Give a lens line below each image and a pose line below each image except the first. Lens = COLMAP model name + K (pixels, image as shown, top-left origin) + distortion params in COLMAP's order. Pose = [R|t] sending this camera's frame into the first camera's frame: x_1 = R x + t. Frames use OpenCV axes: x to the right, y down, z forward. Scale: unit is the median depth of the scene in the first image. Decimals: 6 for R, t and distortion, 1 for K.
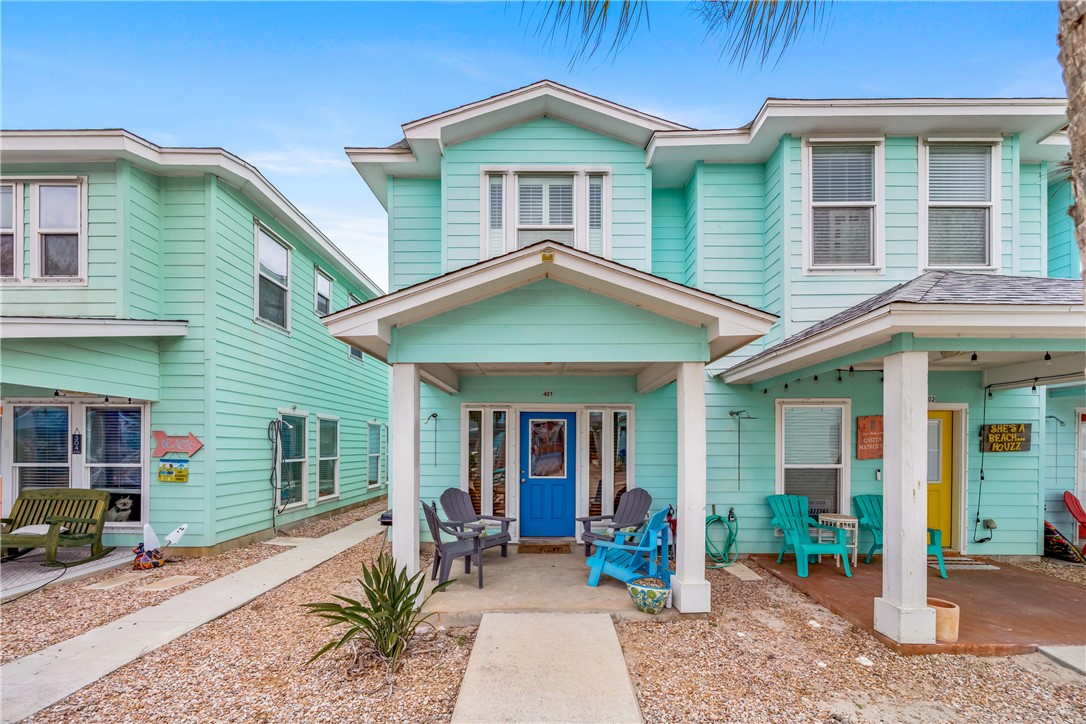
lens RADIAL K [[434.5, 0, 543.9], [0, 434.5, 444.4], [0, 0, 1]] dist [0.004702, -0.000184]
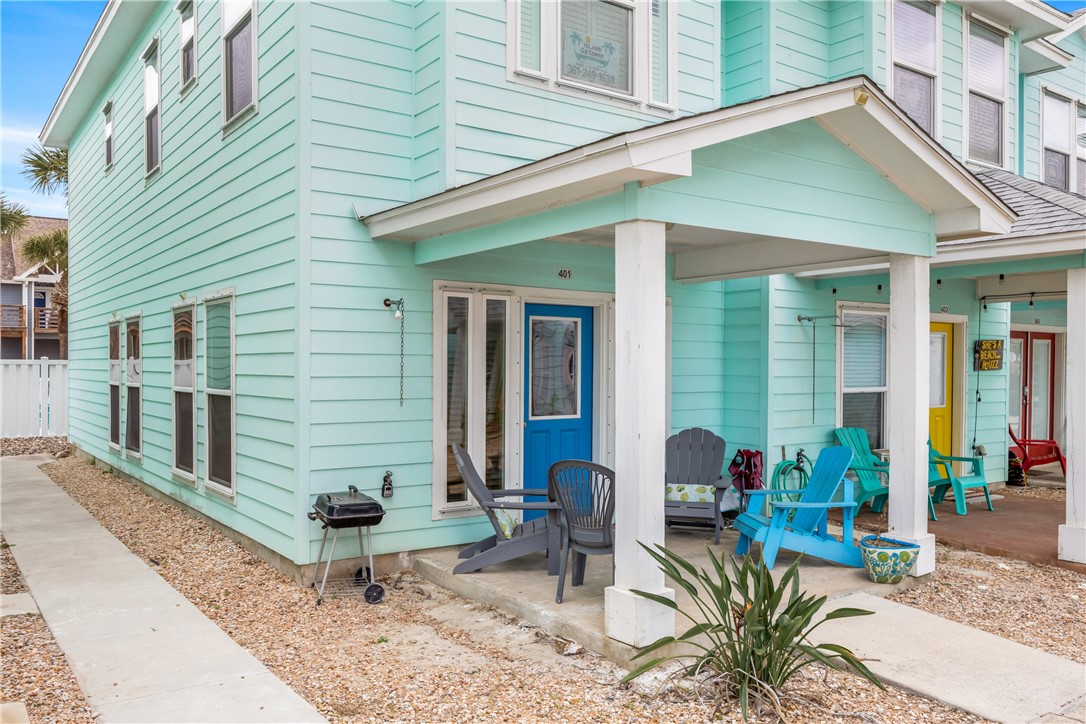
lens RADIAL K [[856.7, 0, 549.8], [0, 856.7, 361.8], [0, 0, 1]] dist [0.035247, -0.014028]
pose [[0.803336, 0.002436, 0.595521, -0.752335], [-0.001413, 0.999997, -0.002184, 0.004170], [-0.595524, 0.000913, 0.803337, 0.098636]]
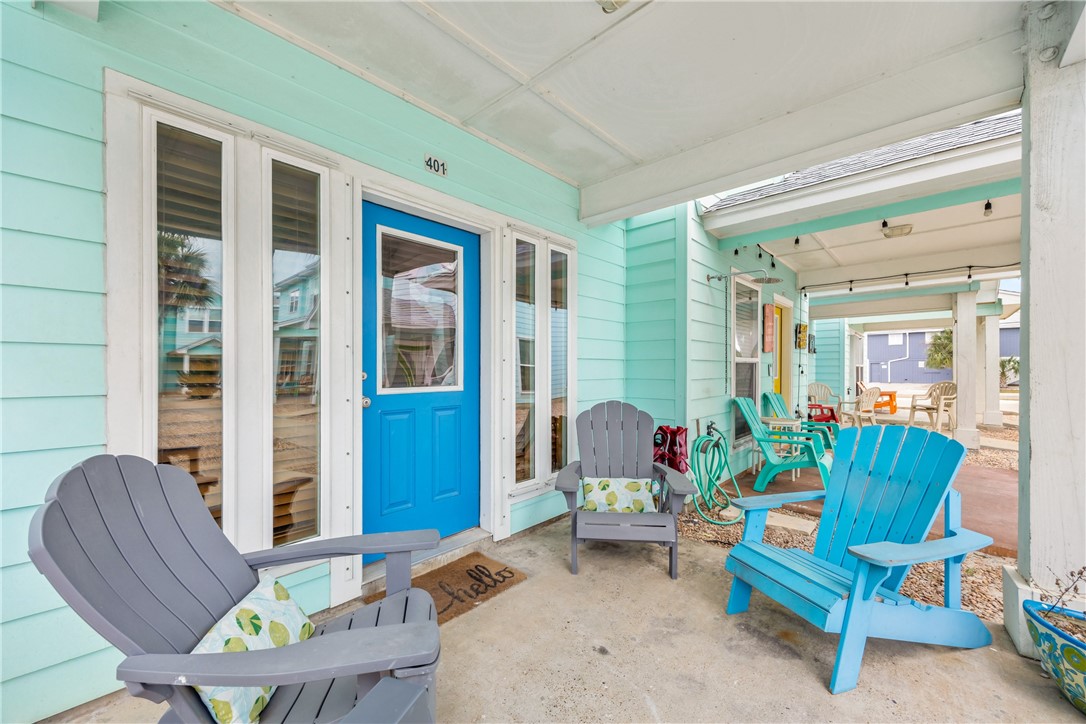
lens RADIAL K [[434.5, 0, 539.4], [0, 434.5, 369.7], [0, 0, 1]] dist [0.004702, -0.000184]
pose [[0.674181, -0.005527, 0.738545, -0.226647], [0.005002, 0.999983, 0.002918, 0.063776], [-0.738549, 0.001727, 0.674198, 0.744368]]
